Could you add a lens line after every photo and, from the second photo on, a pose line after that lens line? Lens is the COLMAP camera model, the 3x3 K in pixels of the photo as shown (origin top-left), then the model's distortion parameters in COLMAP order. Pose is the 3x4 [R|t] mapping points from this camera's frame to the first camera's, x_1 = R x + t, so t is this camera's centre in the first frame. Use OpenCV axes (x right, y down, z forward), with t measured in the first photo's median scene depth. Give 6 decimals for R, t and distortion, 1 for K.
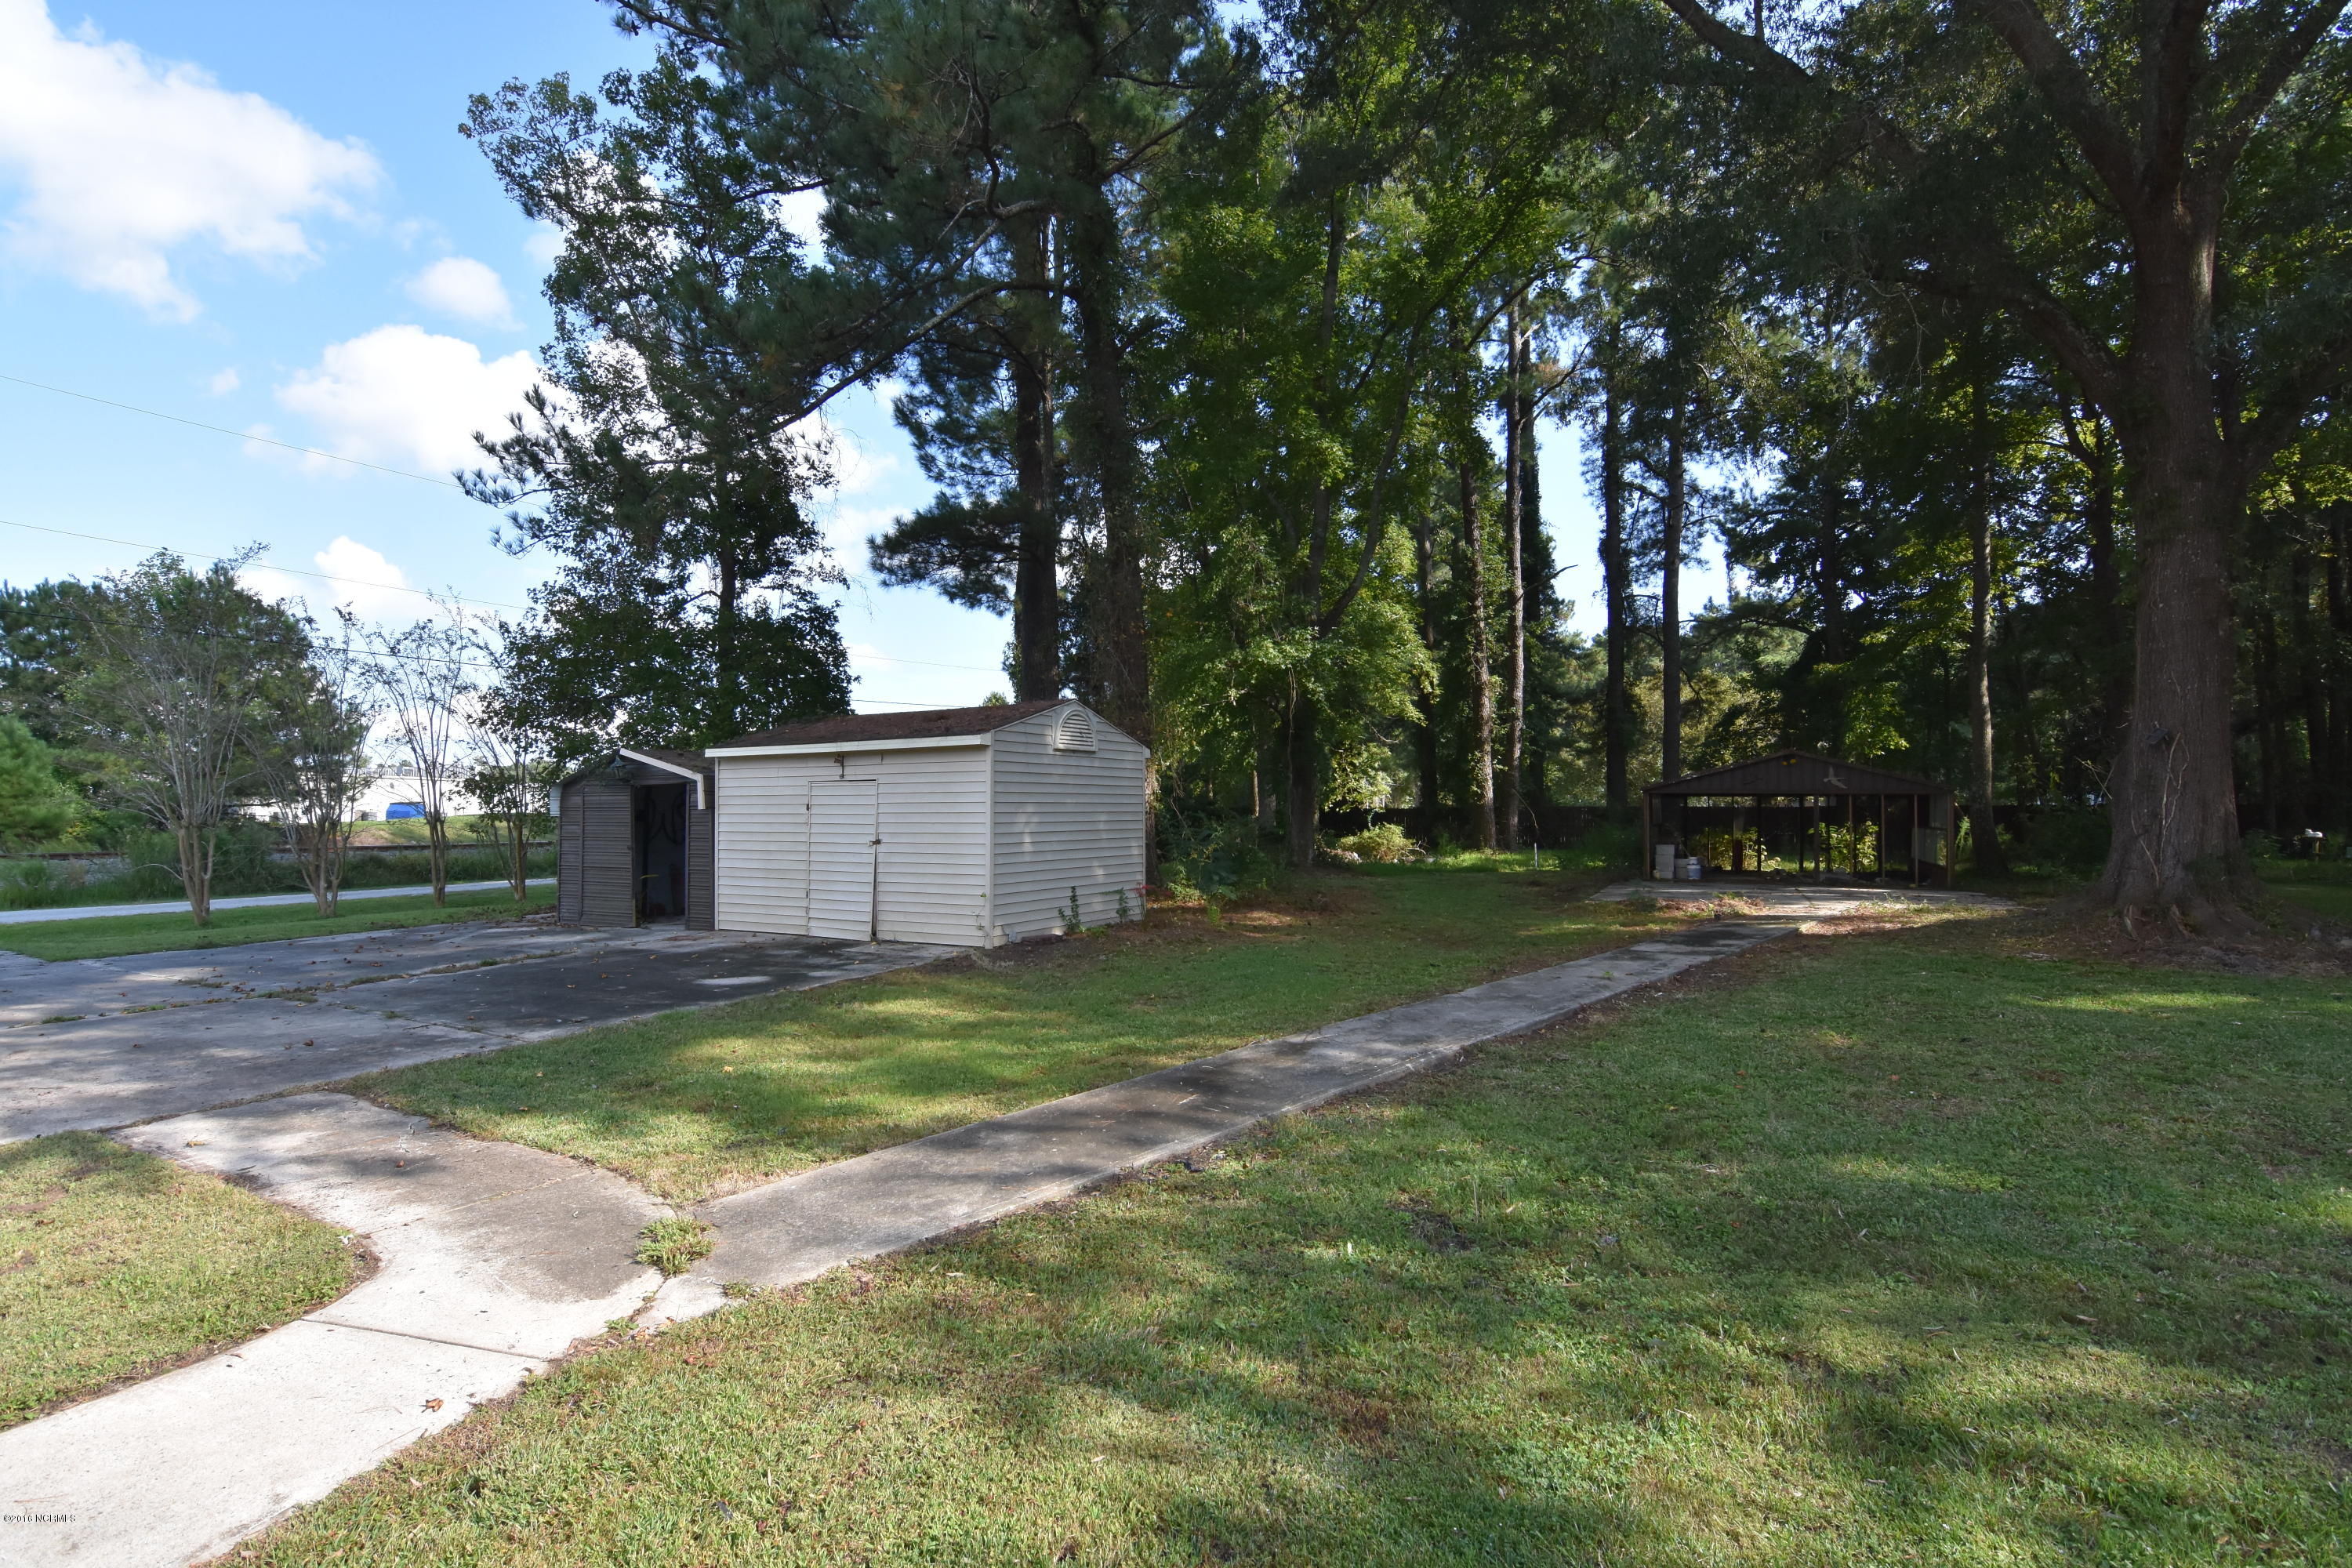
lens RADIAL K [[1140.2, 0, 1163.4], [0, 1140.2, 783.9], [0, 0, 1]] dist [-0.006154, -0.009939]
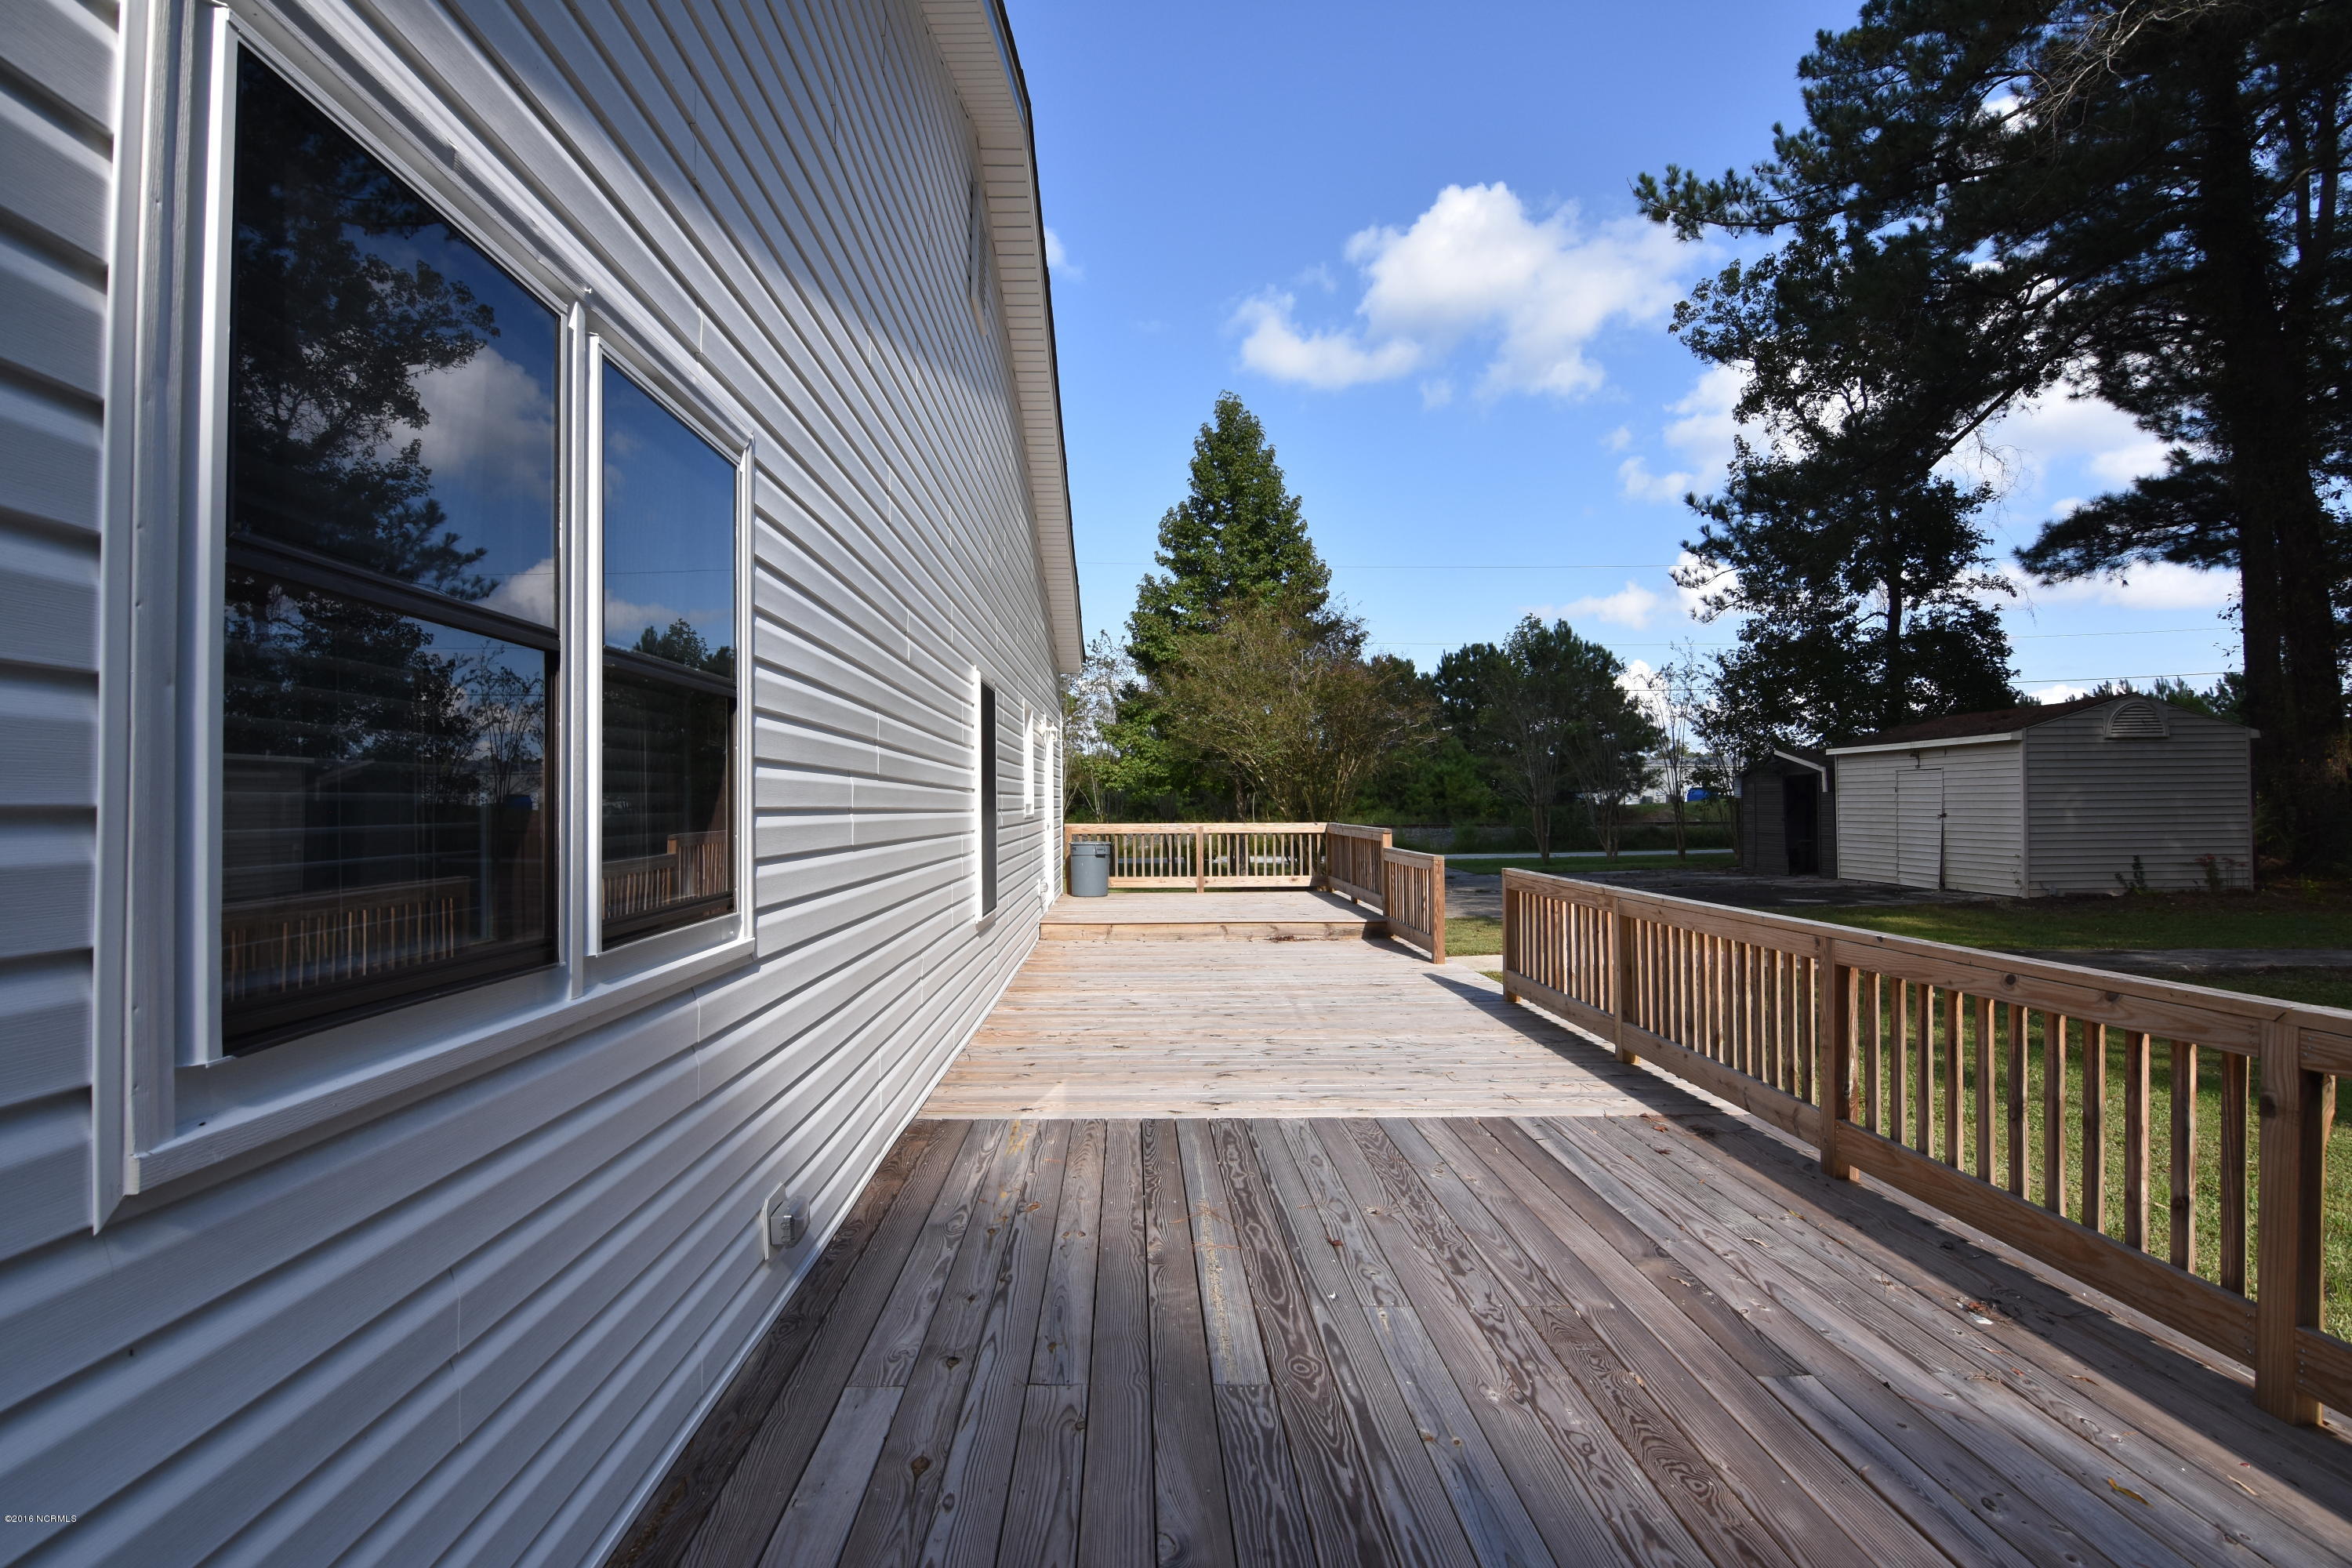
lens RADIAL K [[1140.2, 0, 1163.4], [0, 1140.2, 783.9], [0, 0, 1]] dist [-0.006154, -0.009939]
pose [[0.500850, -0.016356, -0.865380, 0.343468], [0.028463, 0.999592, -0.002419, -0.006718], [0.865066, -0.023420, 0.501111, -0.351456]]
